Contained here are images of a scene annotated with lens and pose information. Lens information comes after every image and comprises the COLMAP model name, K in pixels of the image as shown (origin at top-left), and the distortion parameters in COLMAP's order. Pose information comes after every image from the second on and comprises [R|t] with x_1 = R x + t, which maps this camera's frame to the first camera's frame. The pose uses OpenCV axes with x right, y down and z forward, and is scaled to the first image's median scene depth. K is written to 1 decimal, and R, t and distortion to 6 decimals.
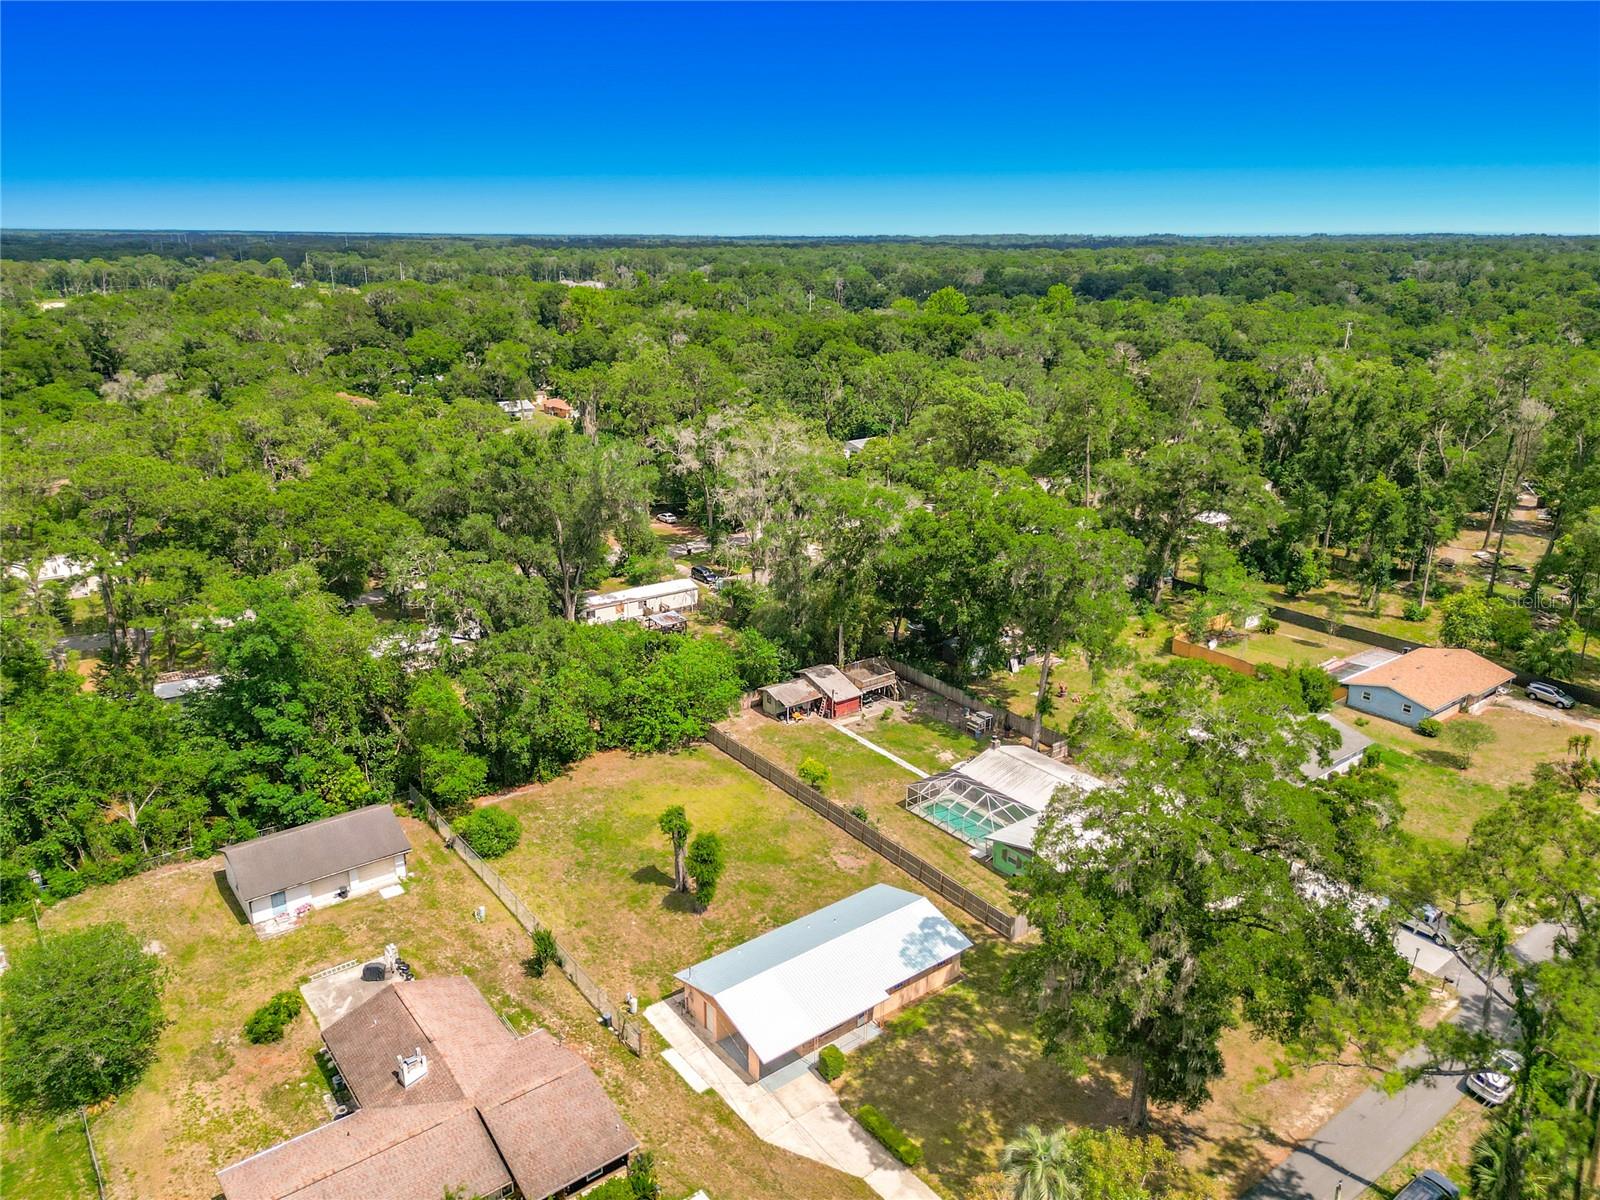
lens RADIAL K [[1132.1, 0, 800.0], [0, 1132.1, 600.0], [0, 0, 1]] dist [0.048744, -0.053545]
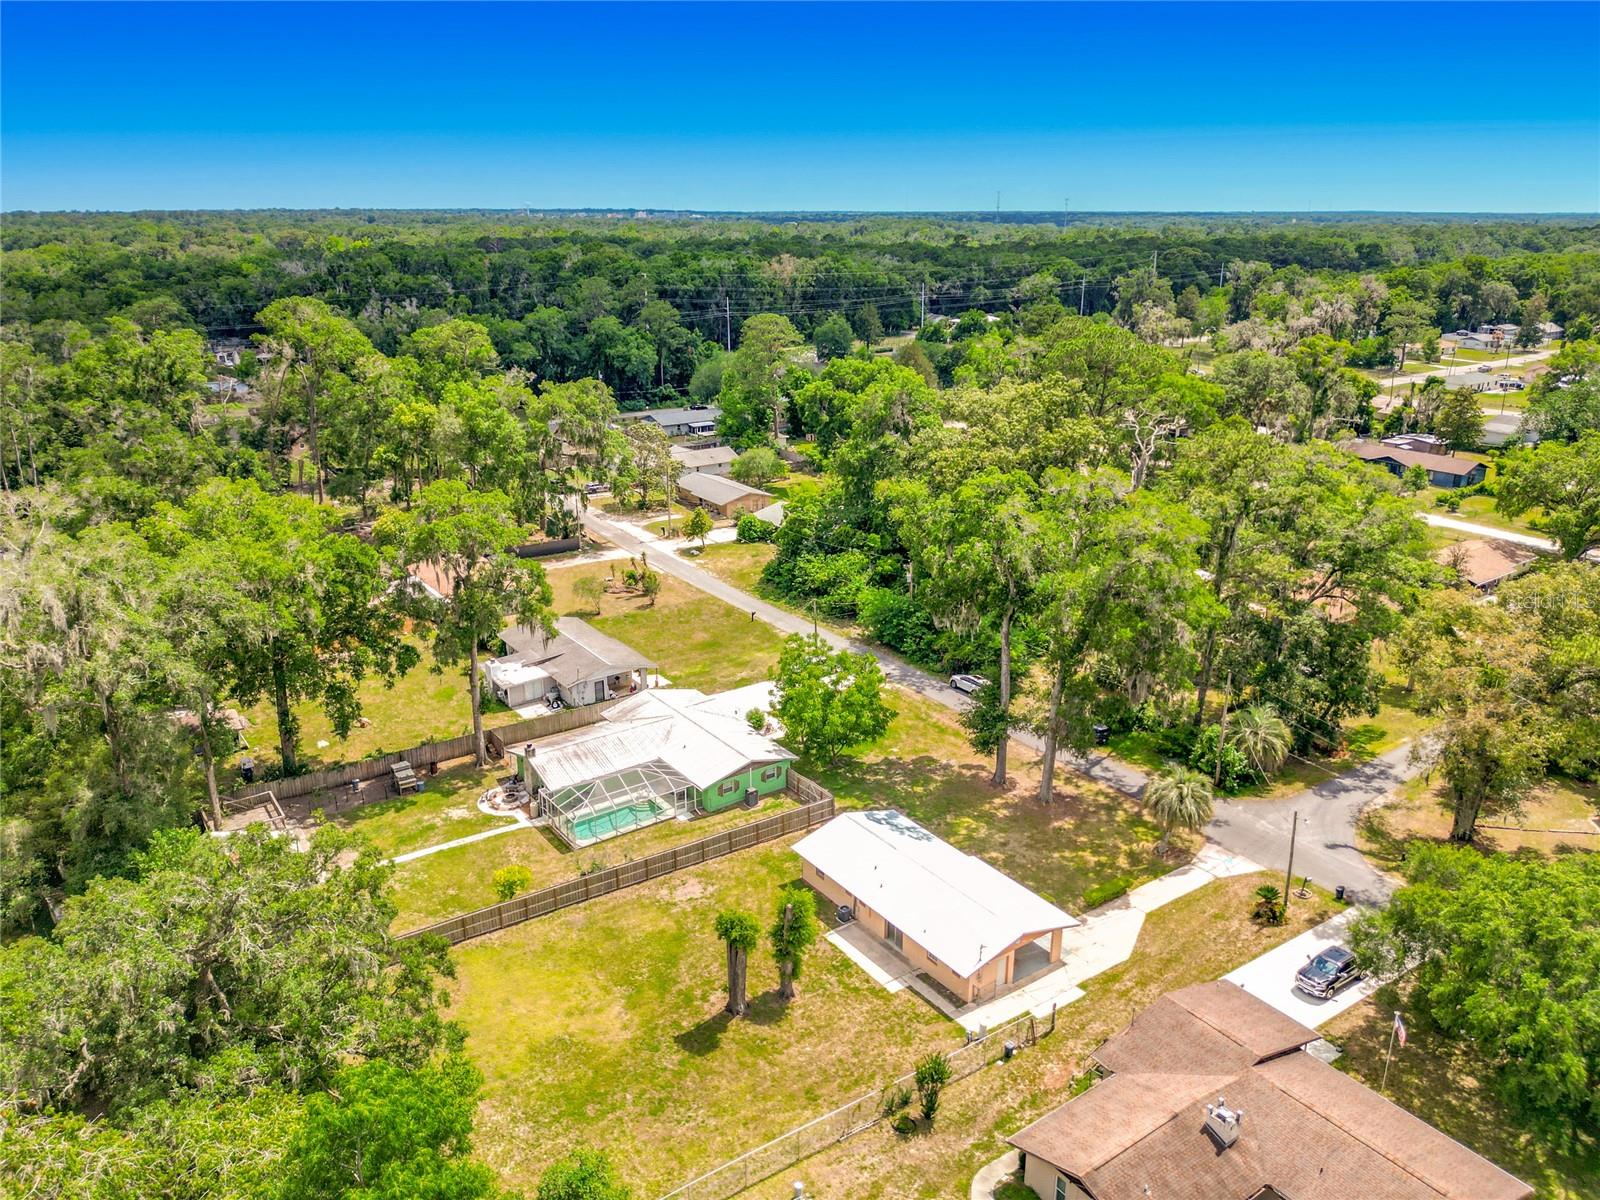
lens RADIAL K [[1174.9, 0, 800.0], [0, 1174.9, 600.0], [0, 0, 1]] dist [0.007383, -0.001878]
pose [[0.040149, -0.326585, 0.944315, -0.778254], [0.300140, 0.905374, 0.300357, -0.230401], [-0.953050, 0.271368, 0.134371, 0.784198]]
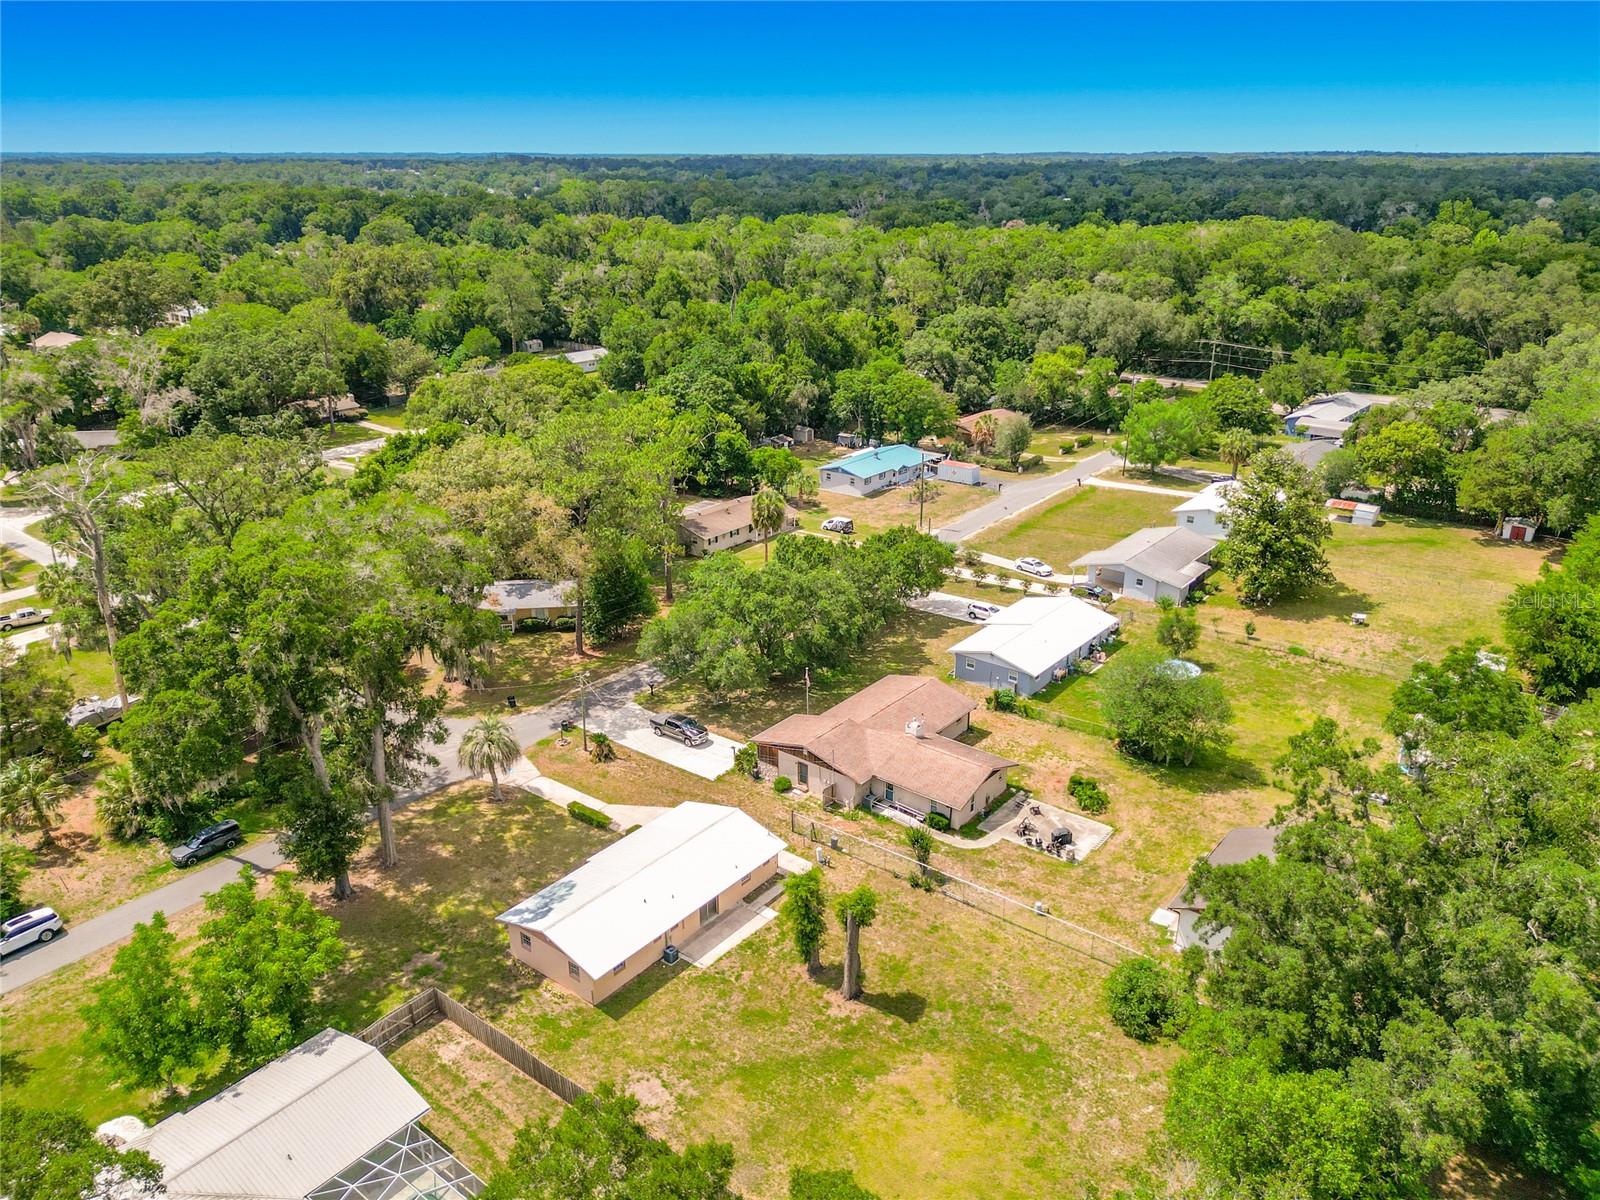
lens RADIAL K [[1132.1, 0, 800.0], [0, 1132.1, 600.0], [0, 0, 1]] dist [0.048744, -0.053545]
pose [[-0.971894, 0.076355, -0.222695, 0.085584], [-0.079160, 0.784871, 0.614582, -0.454742], [0.221713, 0.614937, -0.756767, 1.440219]]
